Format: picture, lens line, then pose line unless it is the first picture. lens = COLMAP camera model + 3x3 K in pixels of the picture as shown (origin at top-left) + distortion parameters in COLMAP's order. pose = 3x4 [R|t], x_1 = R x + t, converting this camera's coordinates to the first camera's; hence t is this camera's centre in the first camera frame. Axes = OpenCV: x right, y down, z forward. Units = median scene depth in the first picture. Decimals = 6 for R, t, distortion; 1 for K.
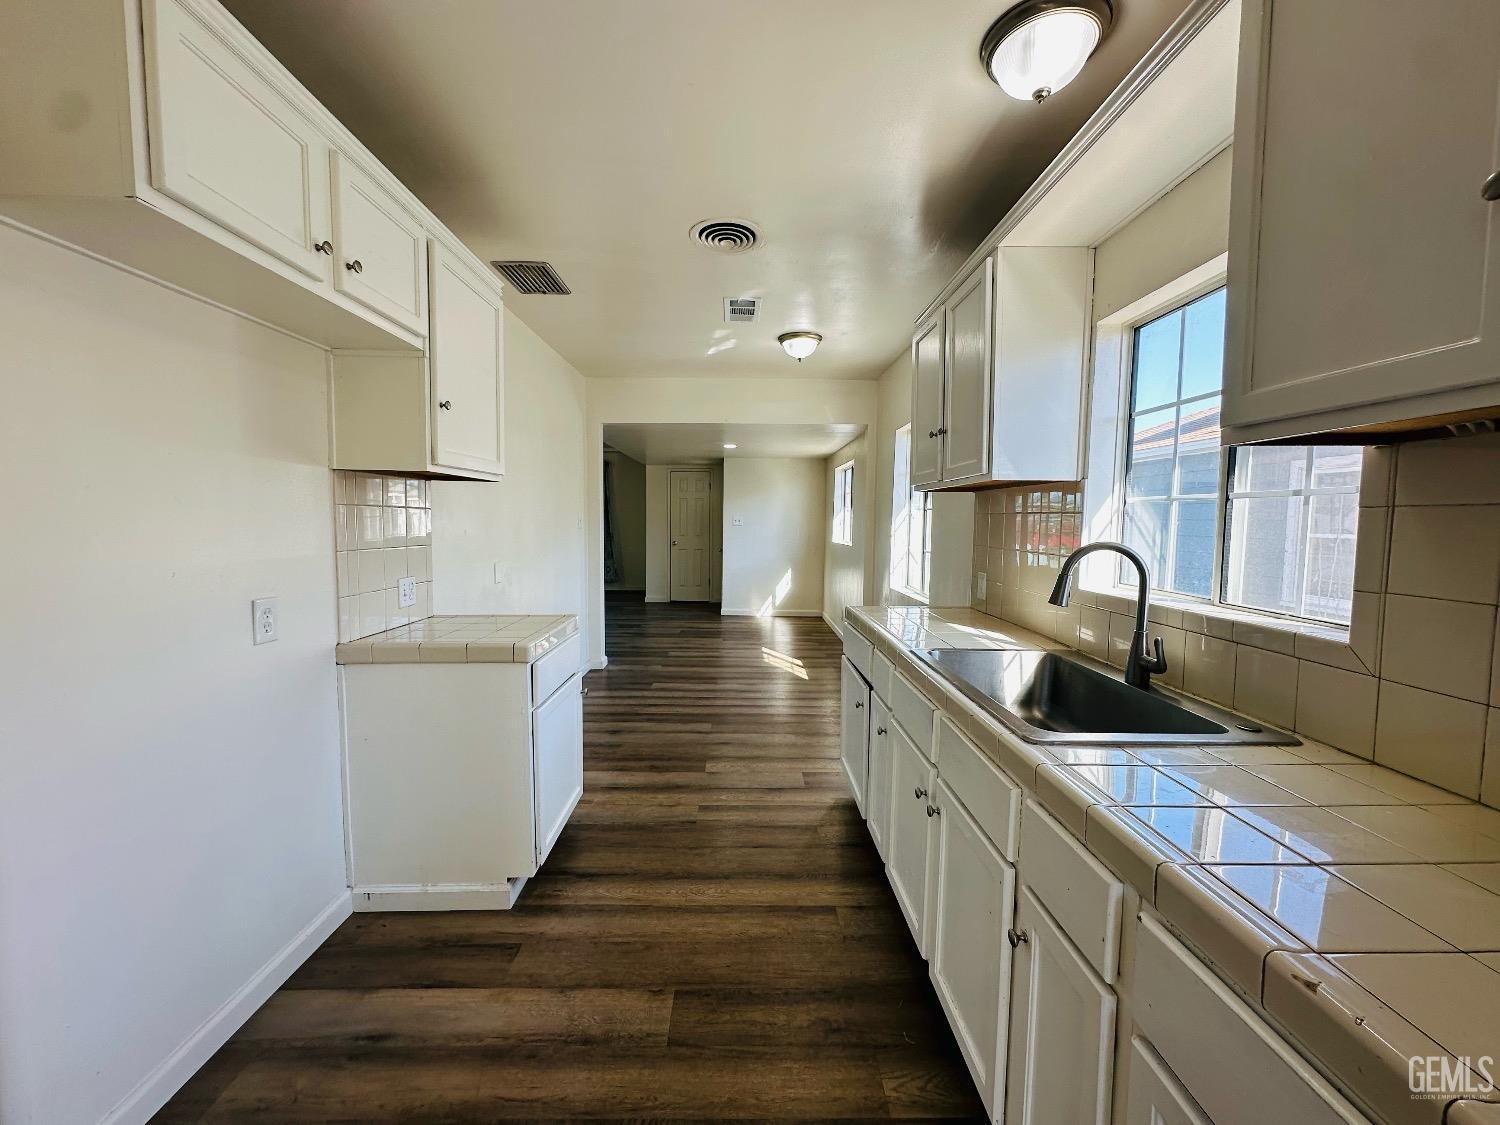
lens RADIAL K [[597.4, 0, 747.7], [0, 597.4, 561.6], [0, 0, 1]] dist [-0.006706, 0.001309]
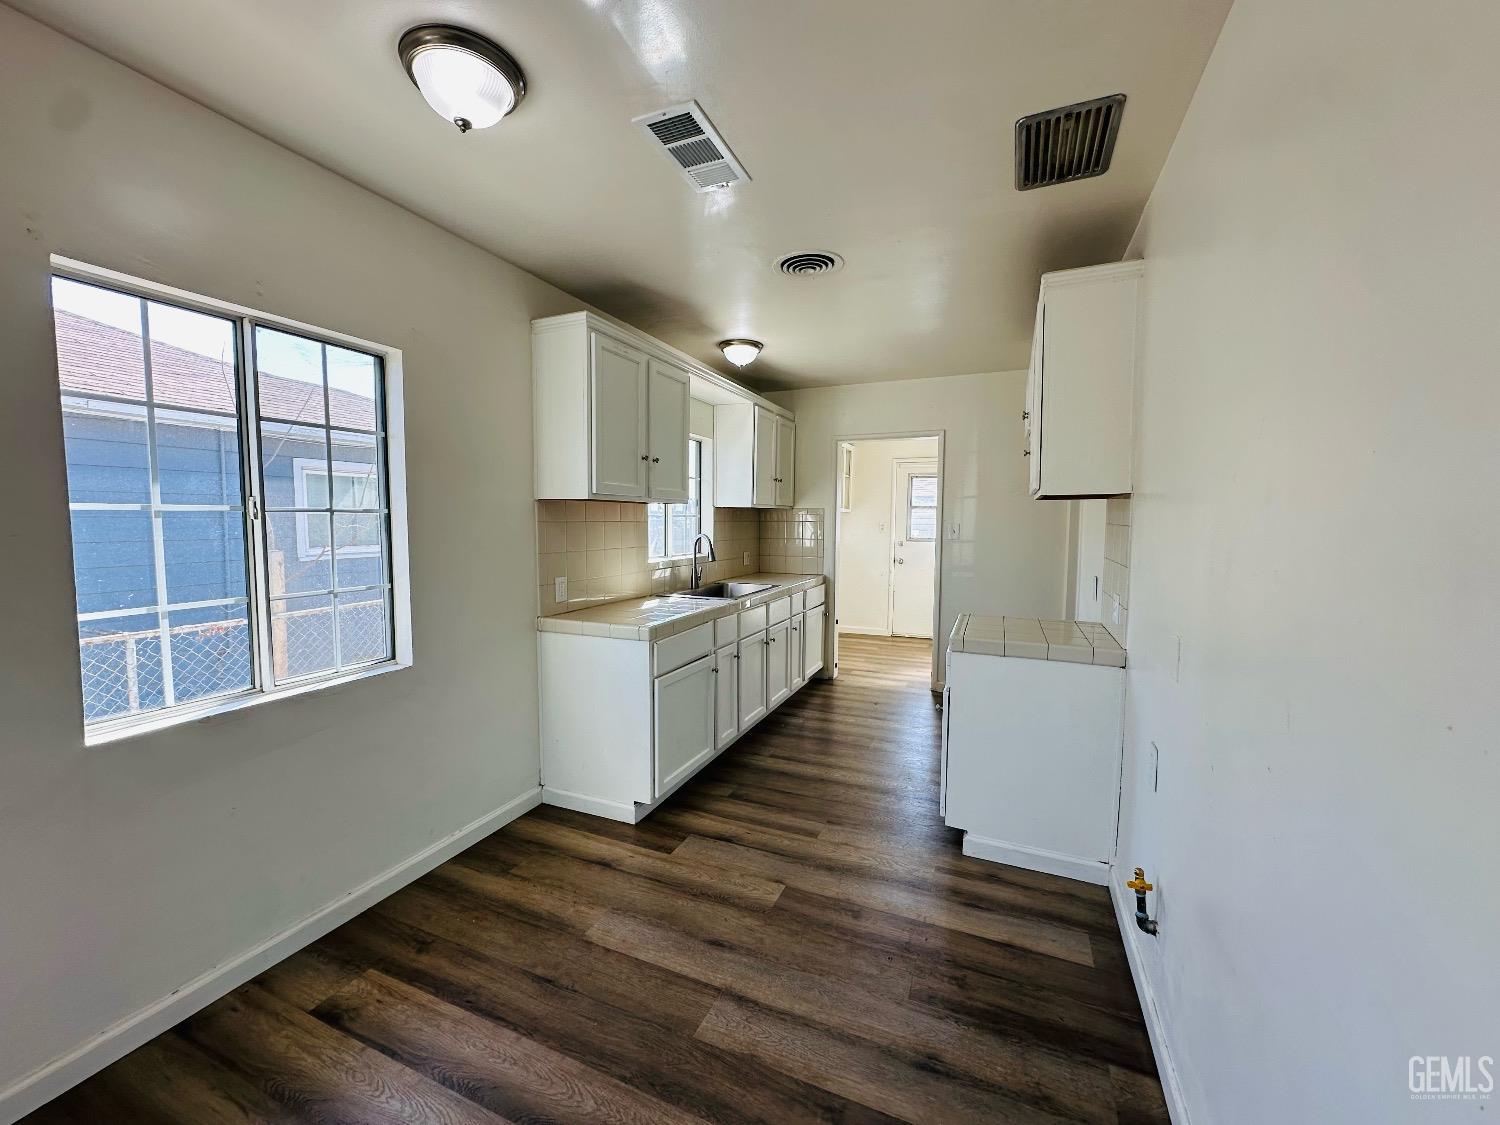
lens RADIAL K [[597.4, 0, 746.3], [0, 597.4, 563.9], [0, 0, 1]] dist [-0.006706, 0.001309]
pose [[-0.911326, -0.040309, 0.409708, -0.289027], [0.019038, 0.990004, 0.139749, -0.125486], [-0.411246, 0.135157, -0.901449, 1.520067]]
